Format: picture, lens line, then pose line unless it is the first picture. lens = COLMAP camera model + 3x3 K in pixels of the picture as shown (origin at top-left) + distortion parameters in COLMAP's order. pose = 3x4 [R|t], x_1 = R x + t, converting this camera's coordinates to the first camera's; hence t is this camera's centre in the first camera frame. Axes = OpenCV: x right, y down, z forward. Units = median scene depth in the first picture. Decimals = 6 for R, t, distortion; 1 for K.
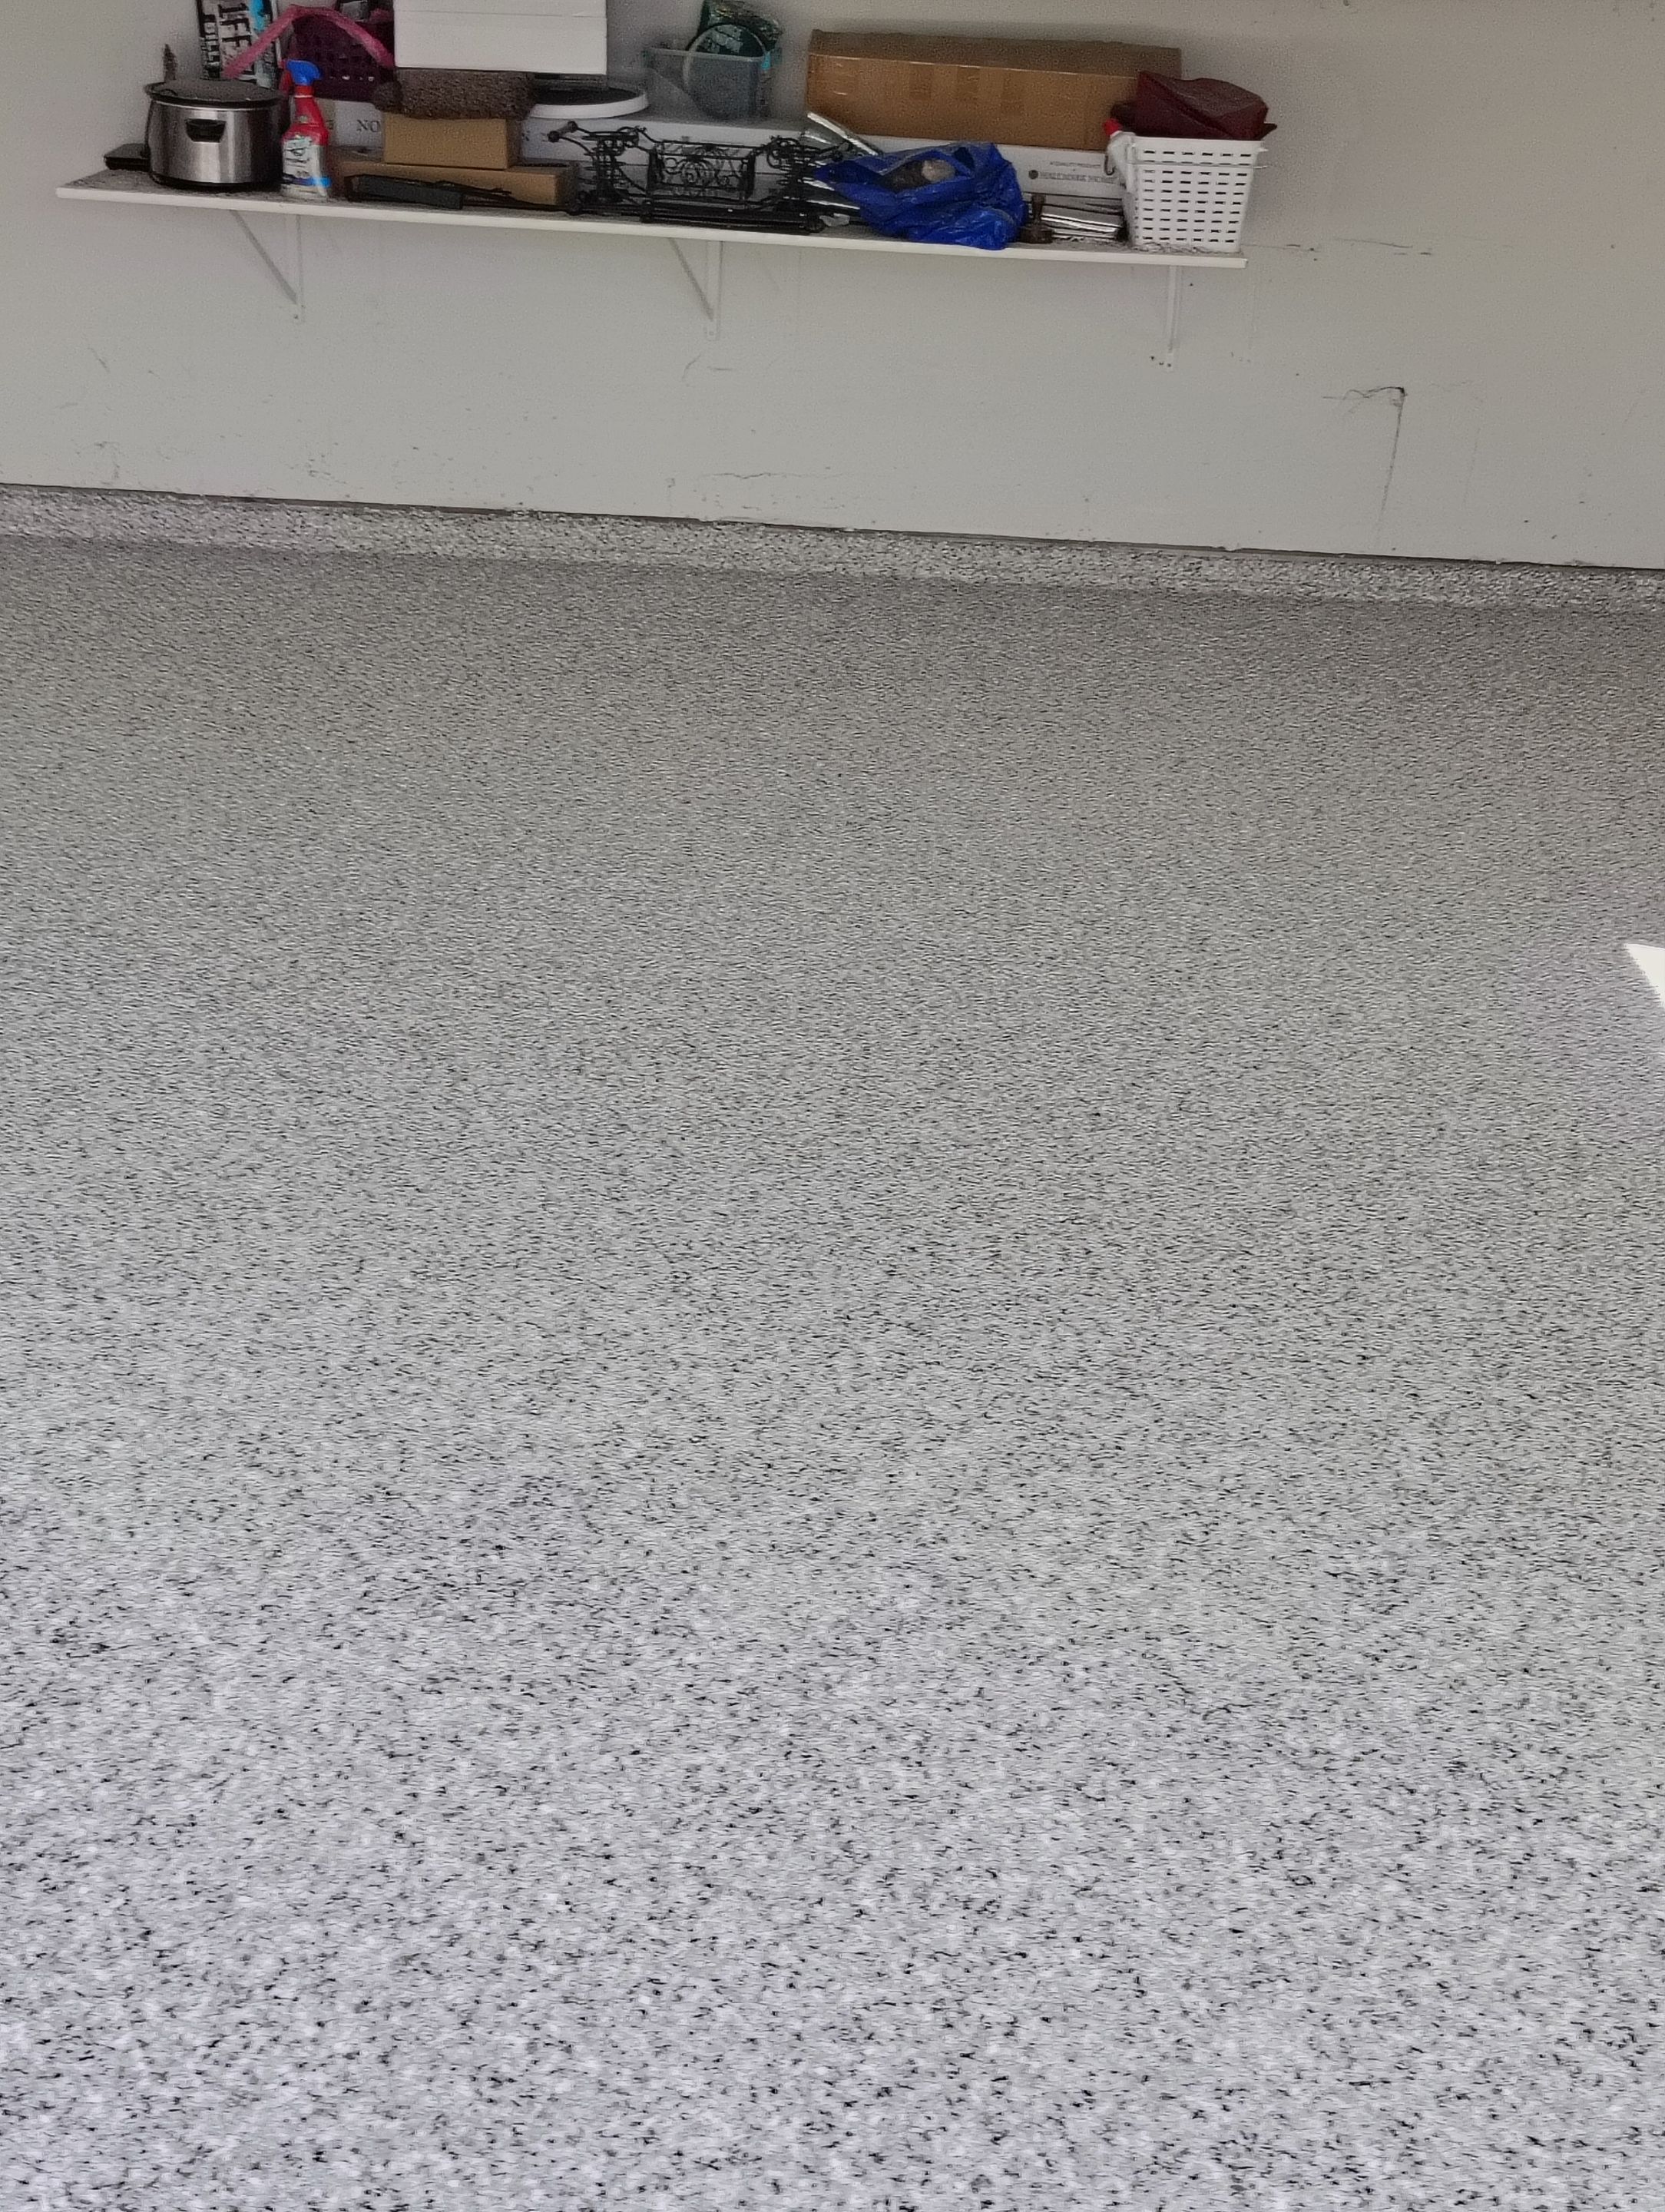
lens RADIAL K [[3108.1, 0, 845.6], [0, 3108.1, 1097.3], [0, 0, 1]] dist [0.030698, 0.000000]
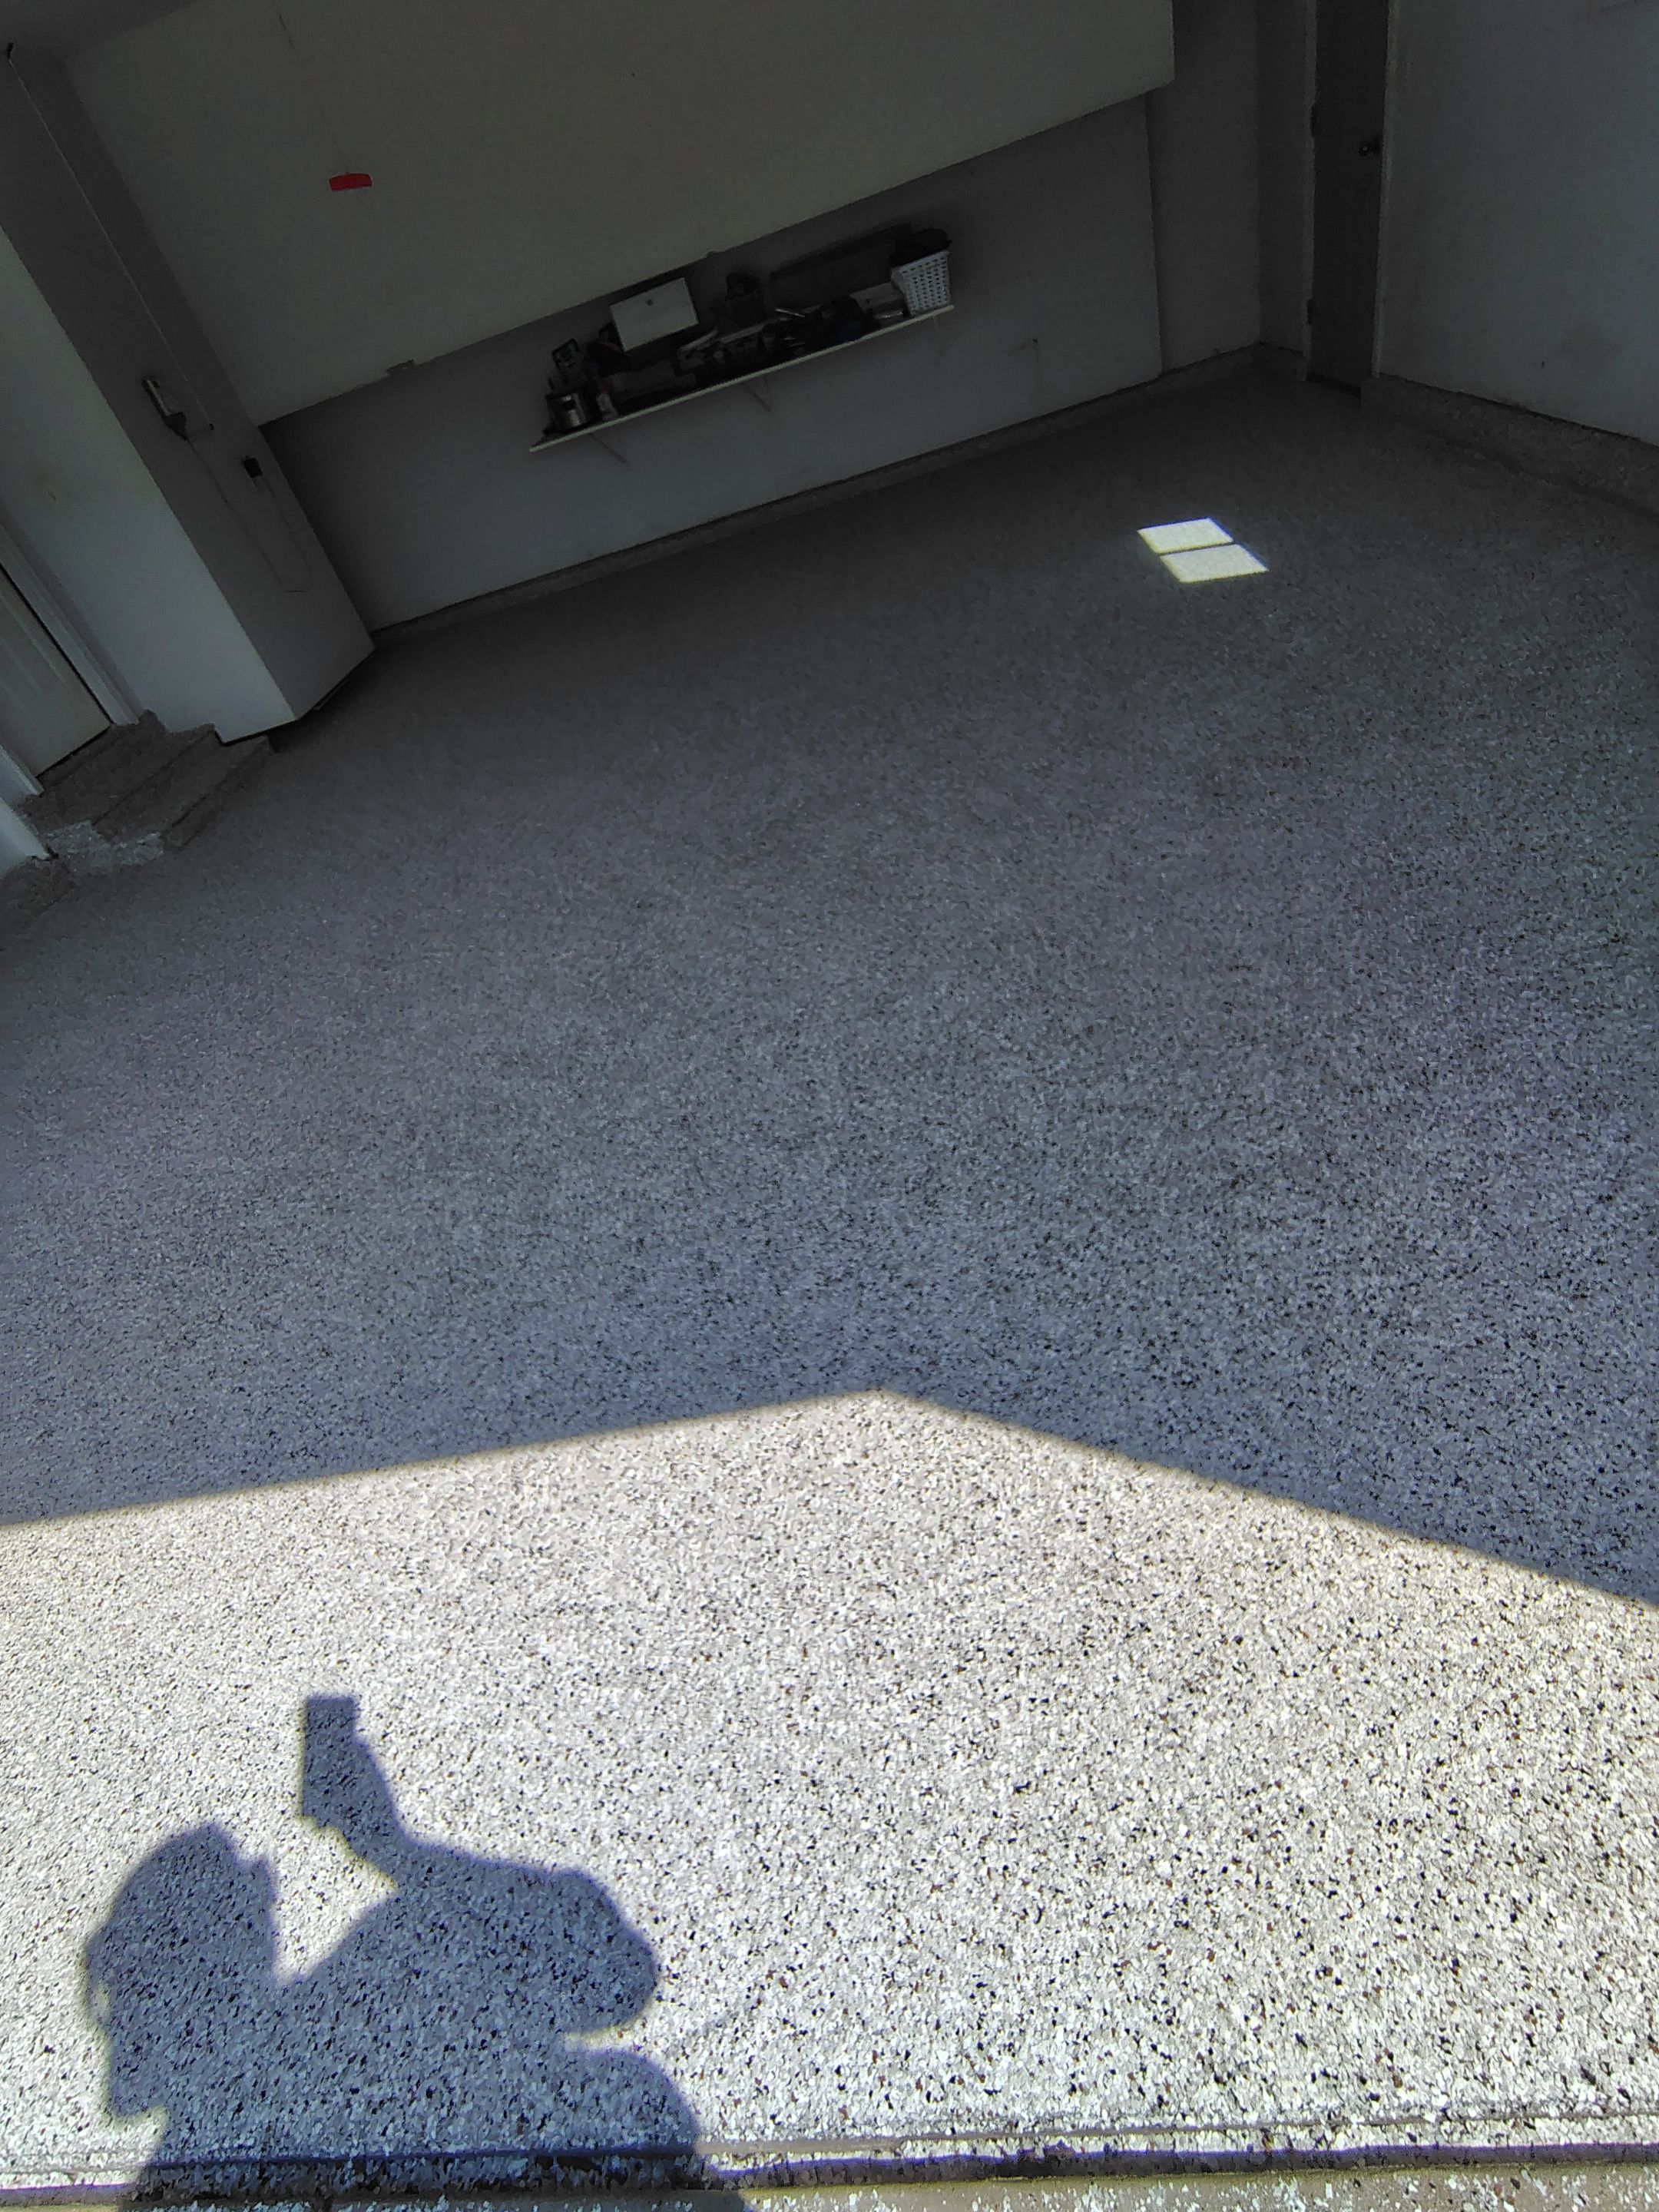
lens RADIAL K [[1061.2, 0, 823.7], [0, 1061.2, 1109.8], [0, 0, 1]] dist [-0.010714, 0.006205]
pose [[0.946528, -0.240032, -0.215568, 0.081219], [0.296632, 0.910234, 0.288935, 0.070233], [0.126864, -0.337429, 0.932763, -0.057092]]
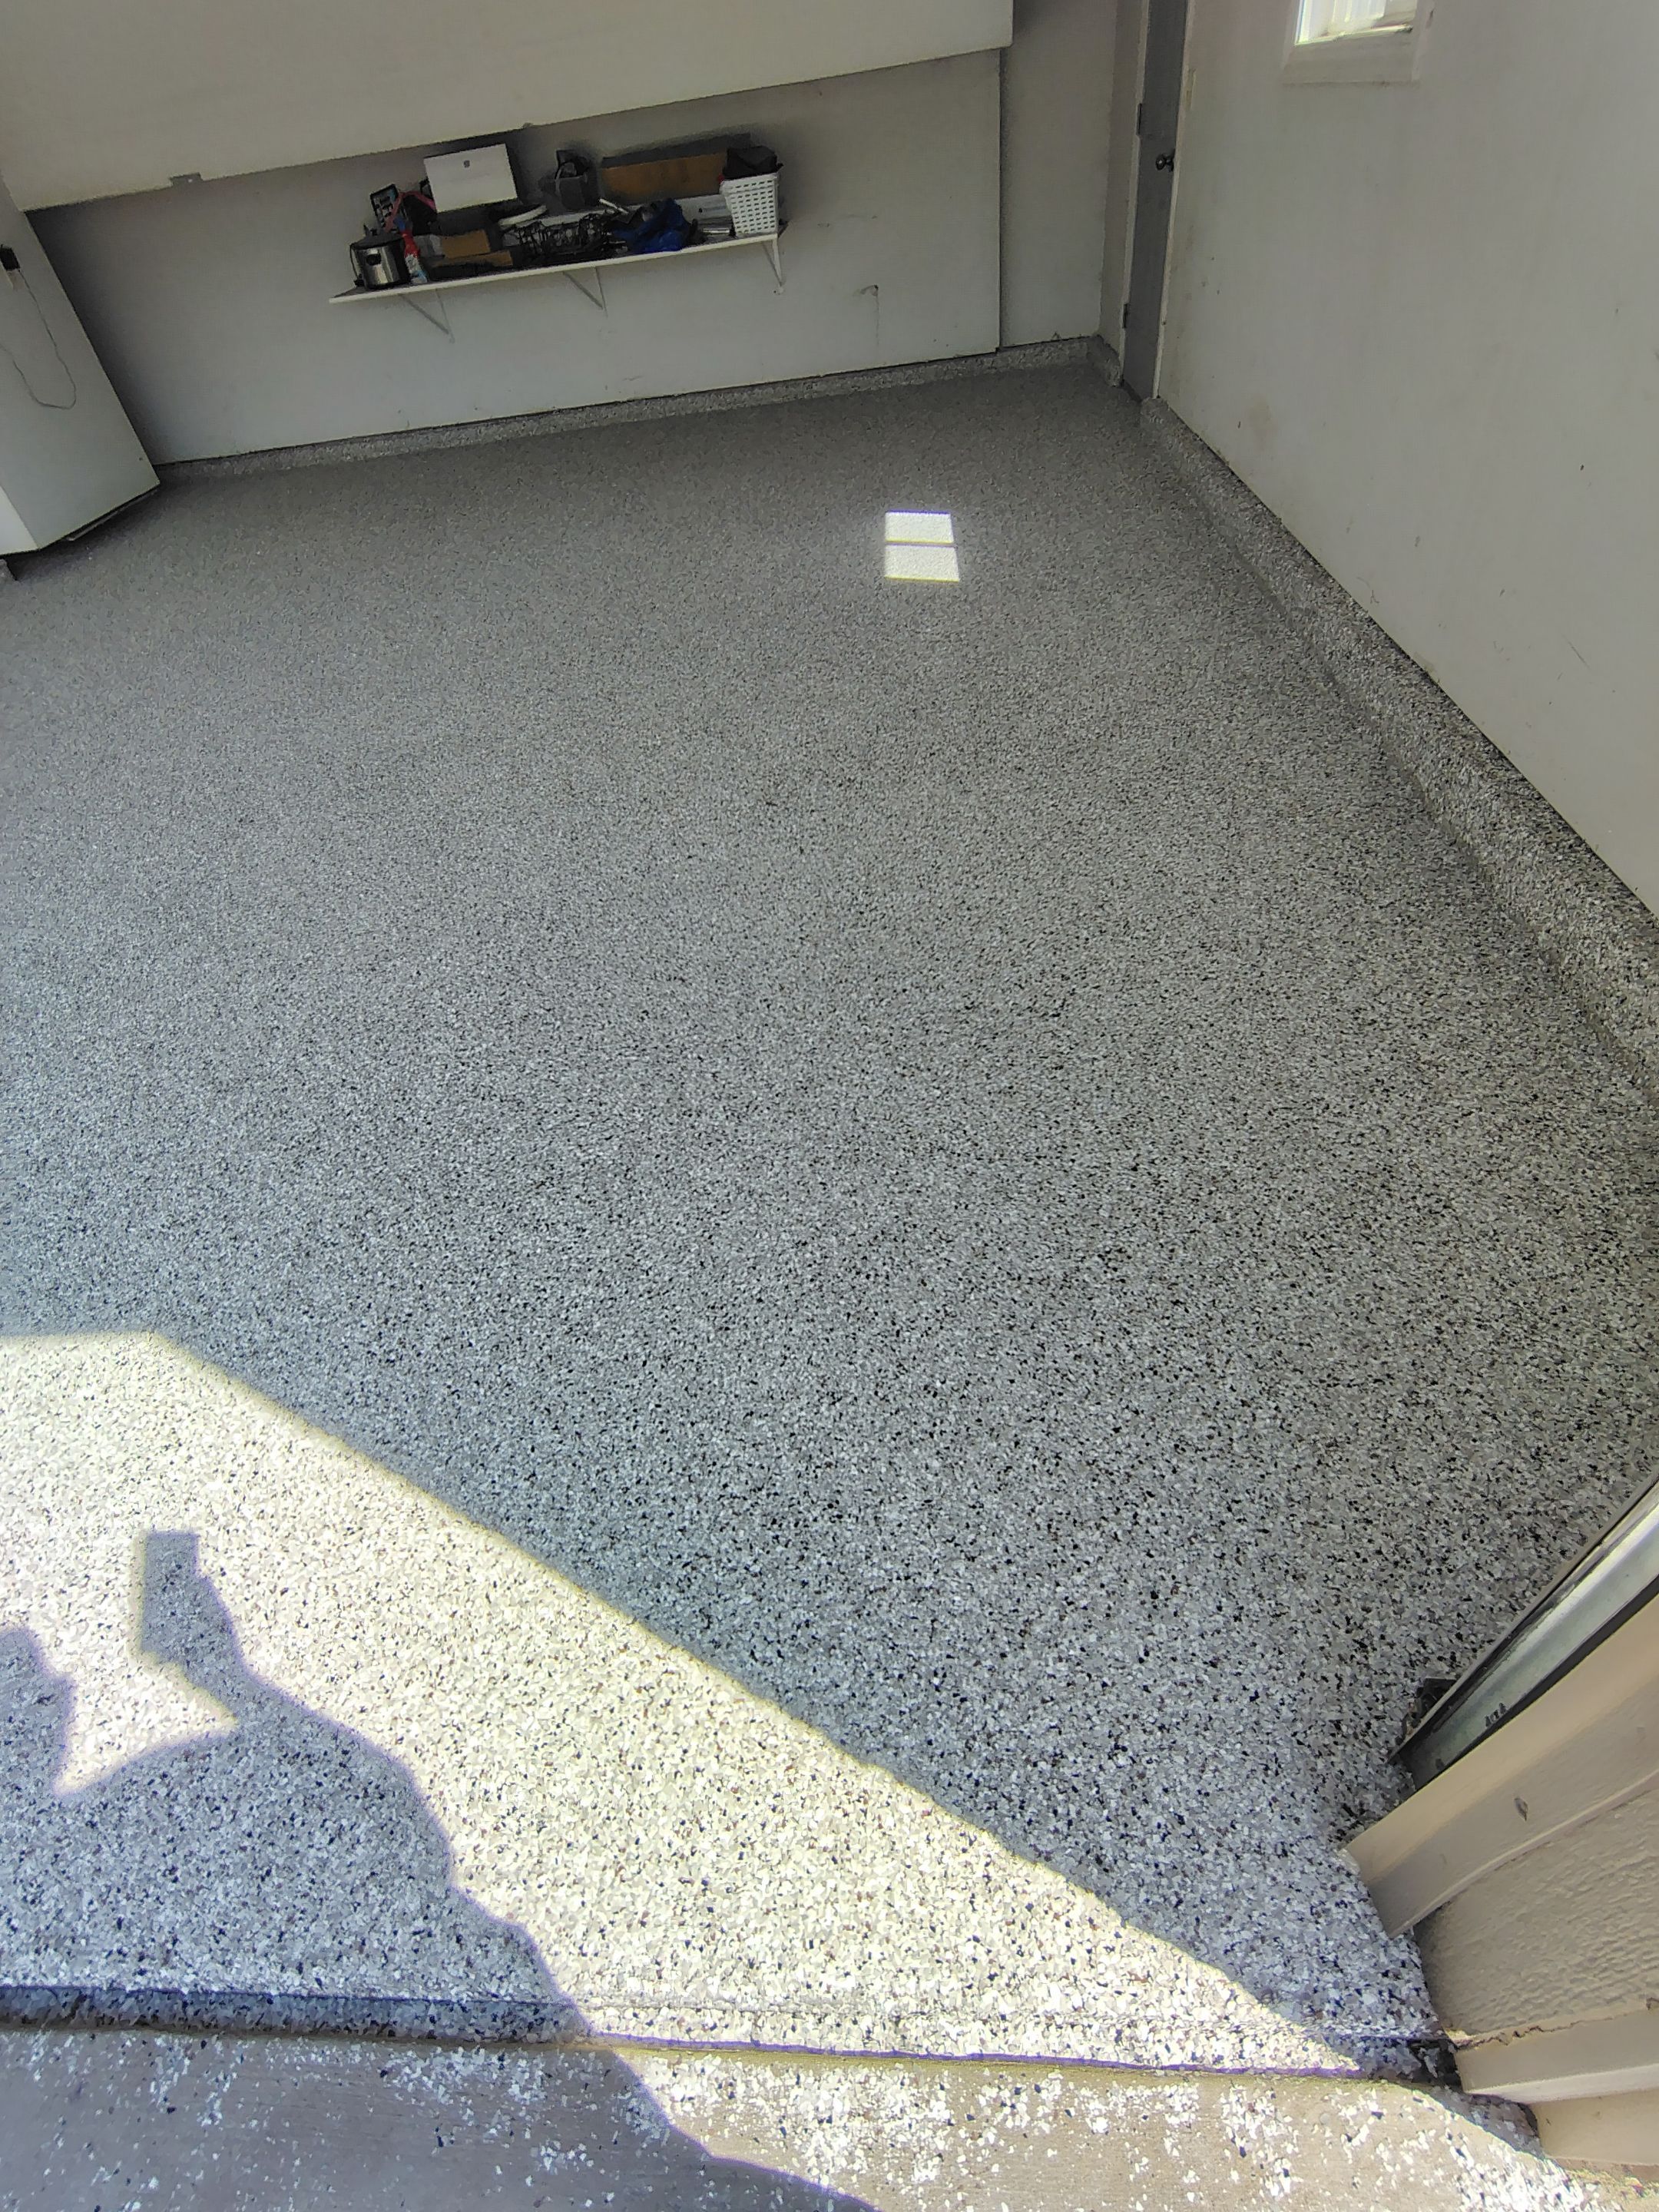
lens RADIAL K [[1061.2, 0, 840.0], [0, 1061.2, 1113.1], [0, 0, 1]] dist [-0.010714, 0.006205]
pose [[0.984882, -0.092611, -0.146392, 0.337383], [0.142113, 0.915195, 0.377123, 0.085384], [0.099051, -0.392226, 0.914520, -0.045662]]
